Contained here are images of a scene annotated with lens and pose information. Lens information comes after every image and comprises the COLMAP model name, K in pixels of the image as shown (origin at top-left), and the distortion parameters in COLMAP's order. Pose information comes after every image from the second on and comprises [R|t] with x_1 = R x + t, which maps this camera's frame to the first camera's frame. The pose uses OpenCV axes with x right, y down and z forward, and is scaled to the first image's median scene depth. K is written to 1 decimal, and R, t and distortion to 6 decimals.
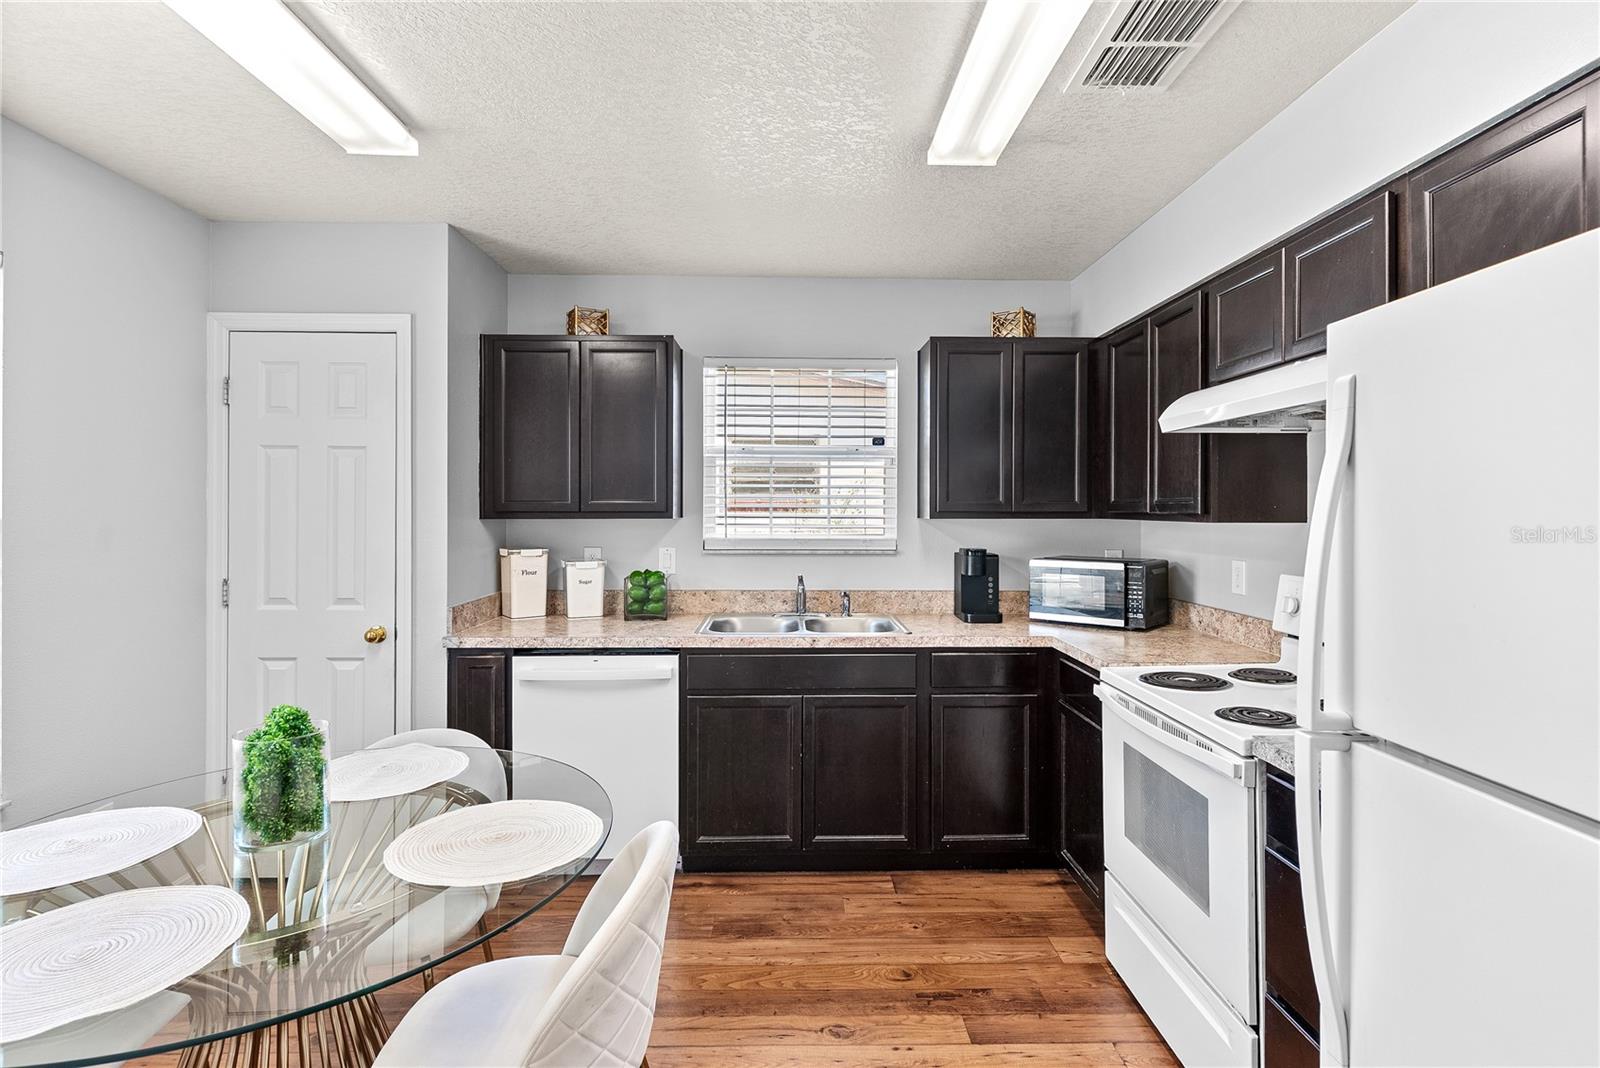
lens RADIAL K [[762.5, 0, 805.3], [0, 762.5, 507.8], [0, 0, 1]] dist [-0.001498, -0.000036]
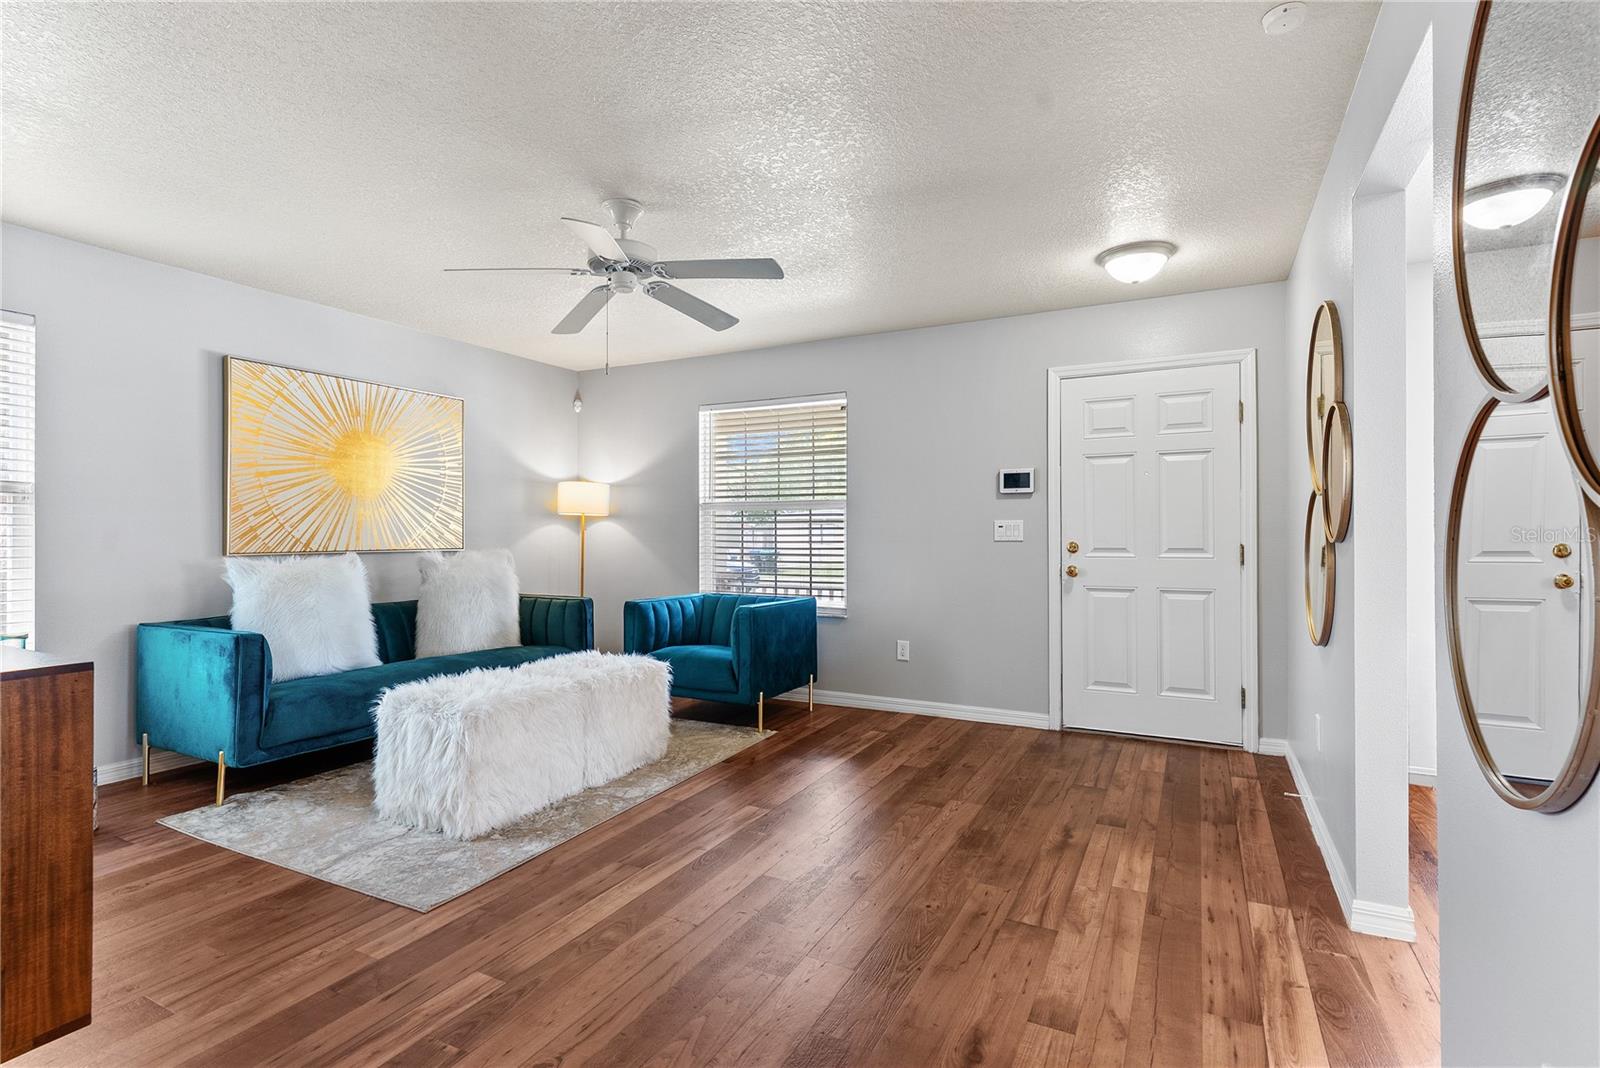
lens RADIAL K [[767.1, 0, 801.7], [0, 767.1, 537.0], [0, 0, 1]] dist [0.002580, -0.000101]
pose [[-0.480408, 0.001902, -0.877043, 0.913765], [0.003098, 0.999995, 0.000472, 0.092286], [0.877040, -0.002490, -0.480411, 1.163971]]
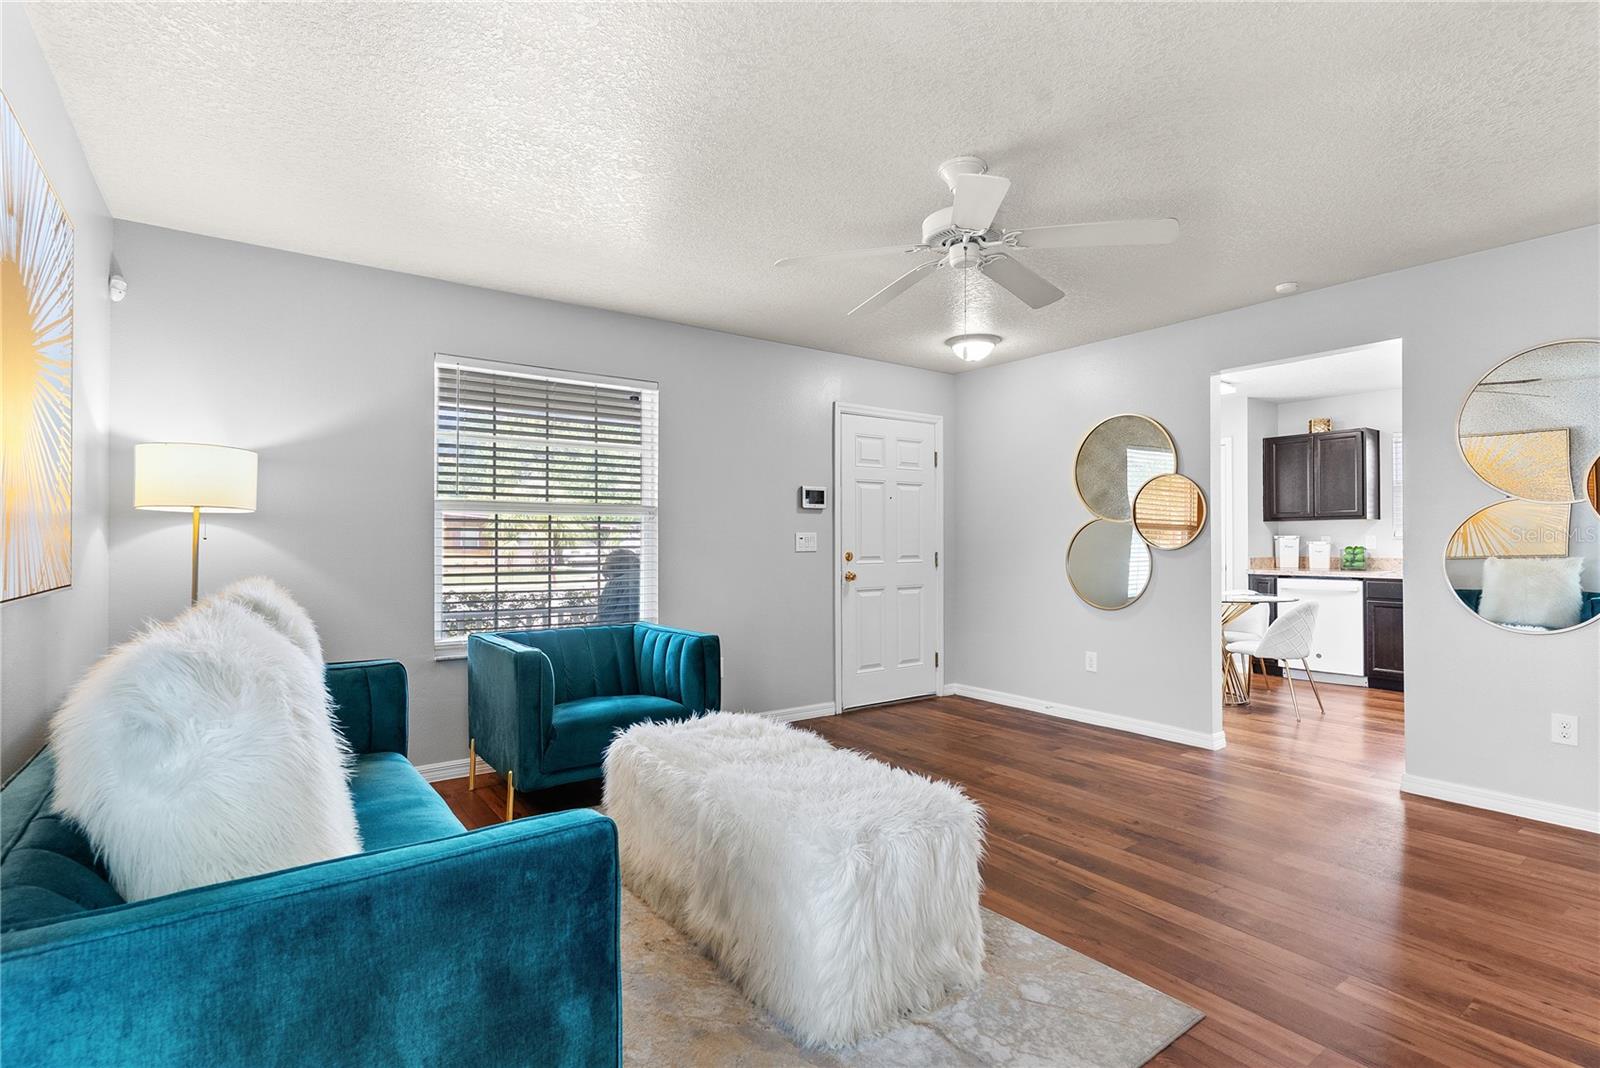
lens RADIAL K [[767.1, 0, 801.7], [0, 767.1, 537.0], [0, 0, 1]] dist [0.002580, -0.000101]
pose [[0.570347, -0.008686, -0.821358, 0.742508], [0.005708, 0.999962, -0.006611, 0.081046], [0.821384, -0.000918, 0.570375, -0.229255]]
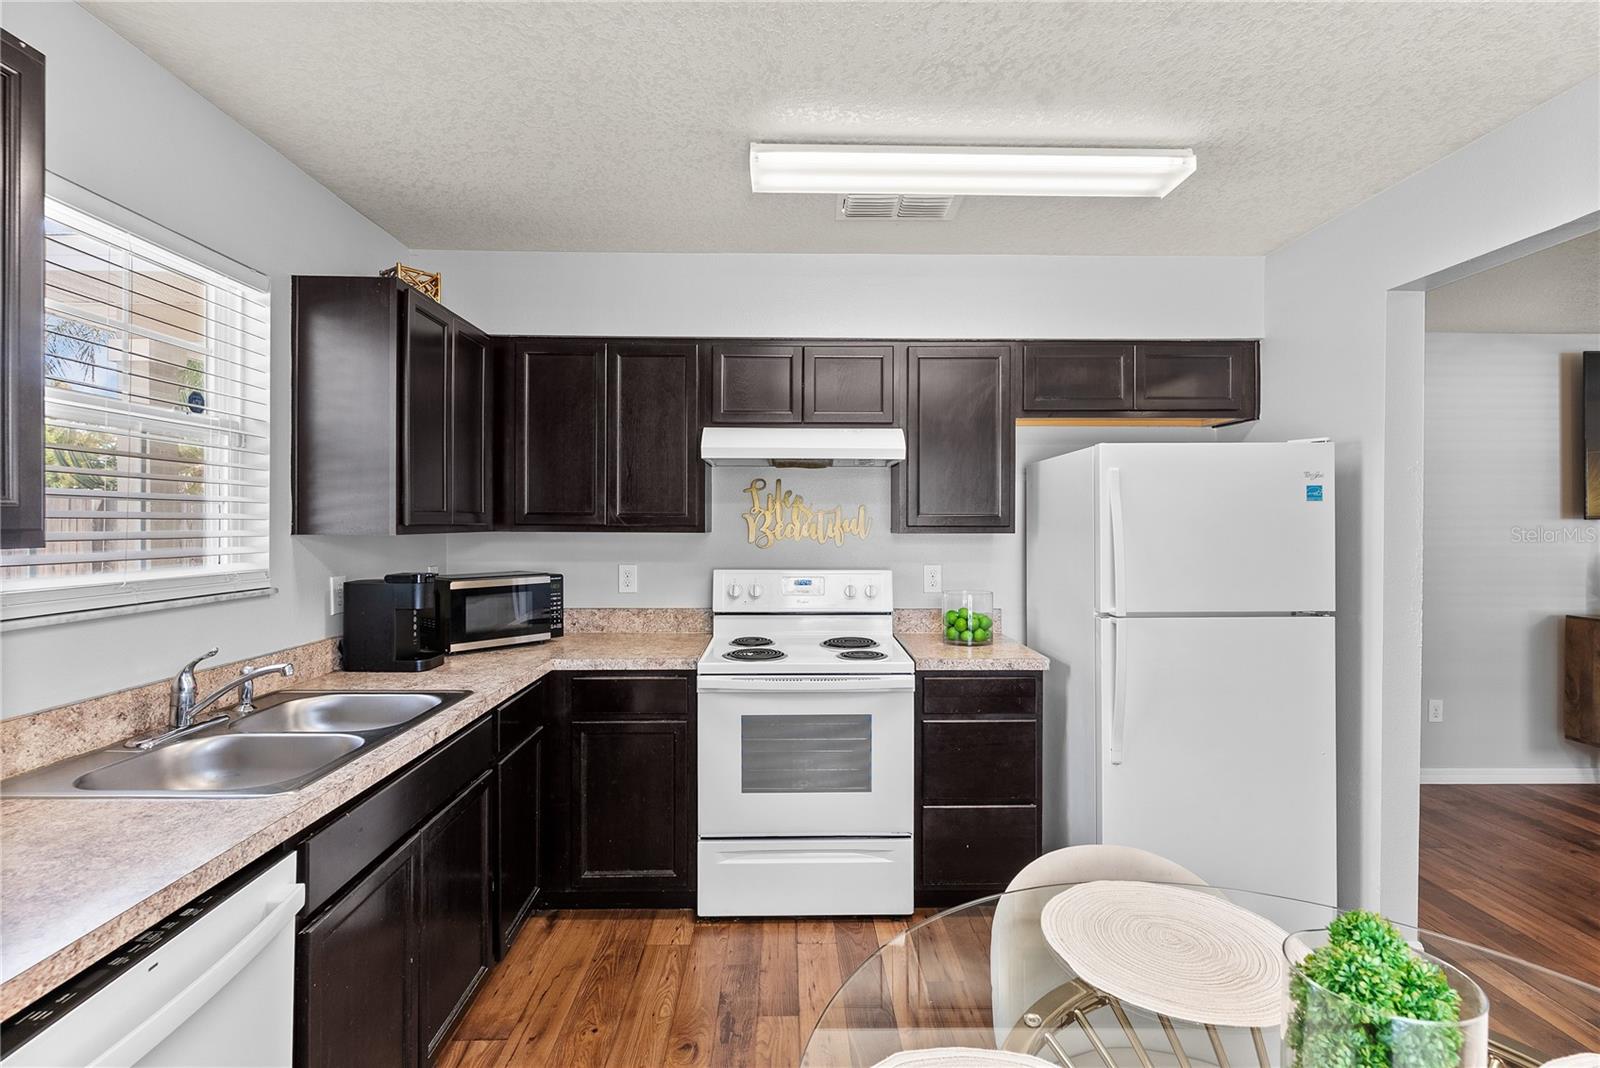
lens RADIAL K [[758.9, 0, 796.5], [0, 758.9, 528.1], [0, 0, 1]] dist [-0.001276, 0.000113]
pose [[0.006592, -0.009018, 0.999938, -0.592444], [-0.006016, 0.999941, 0.009057, -0.000454], [-0.999960, -0.006076, 0.006537, 0.692281]]
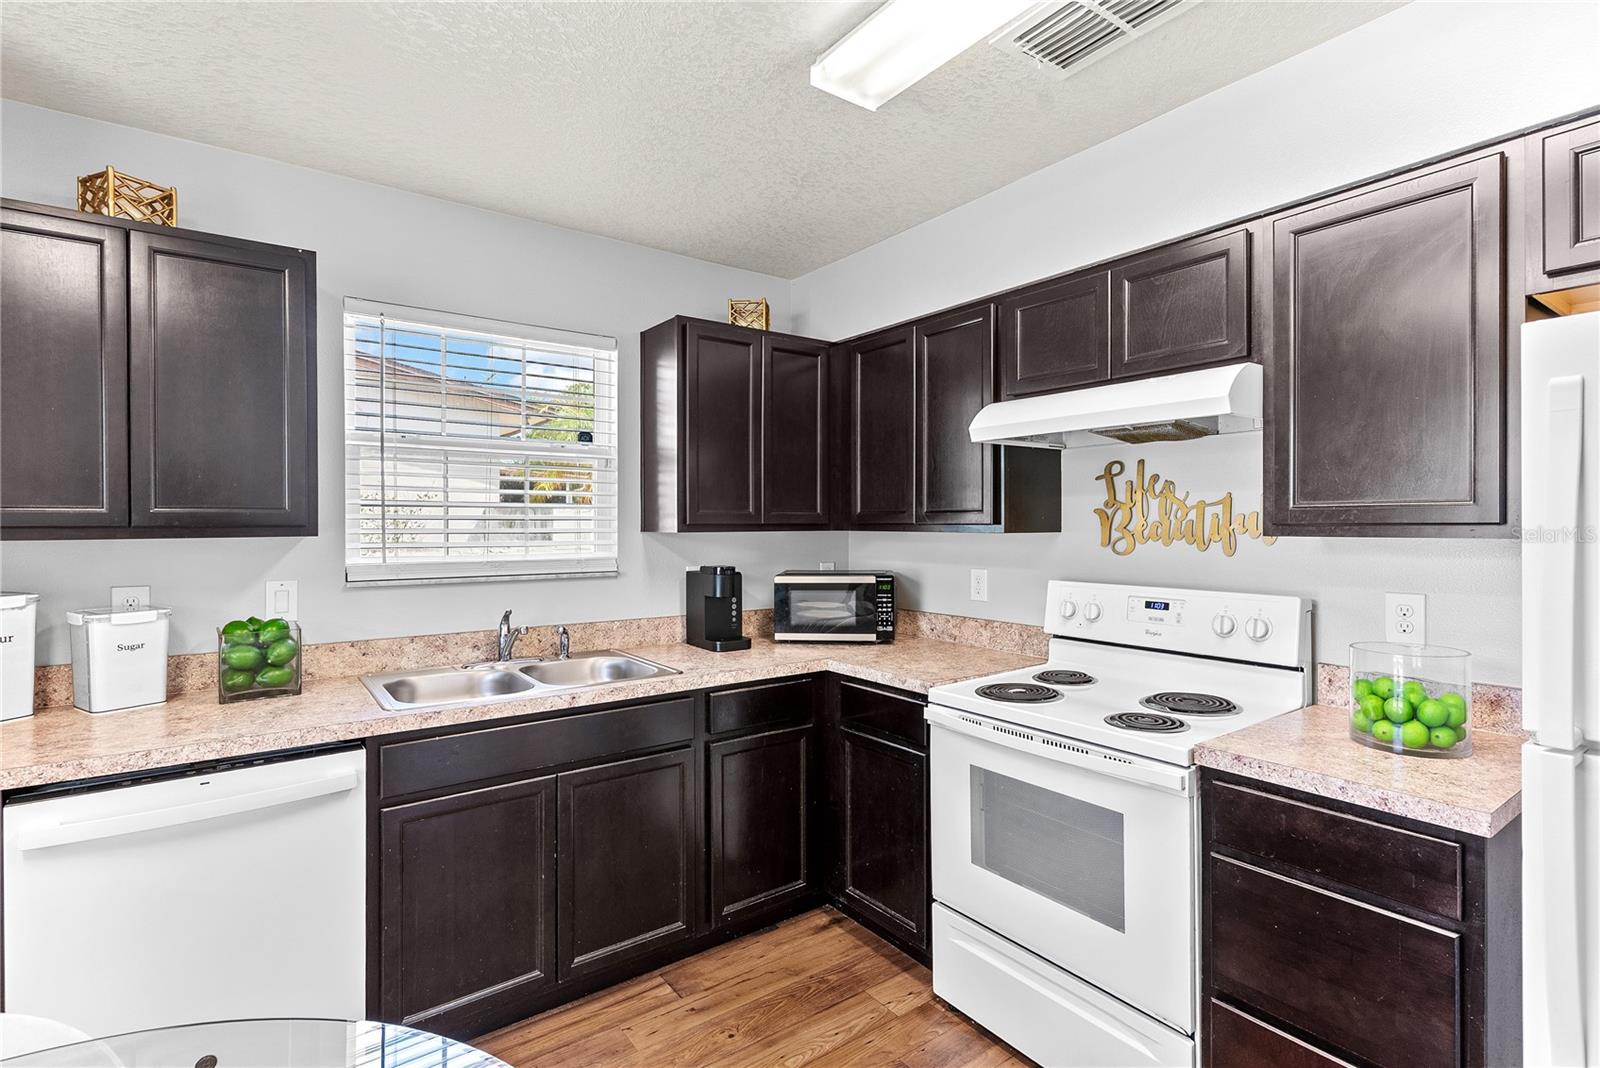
lens RADIAL K [[758.9, 0, 796.5], [0, 758.9, 528.1], [0, 0, 1]] dist [-0.001276, 0.000113]
pose [[0.822342, -0.006865, 0.568952, -0.225514], [0.001761, 0.999953, 0.009520, 0.002191], [-0.568991, -0.006827, 0.822316, 0.266236]]
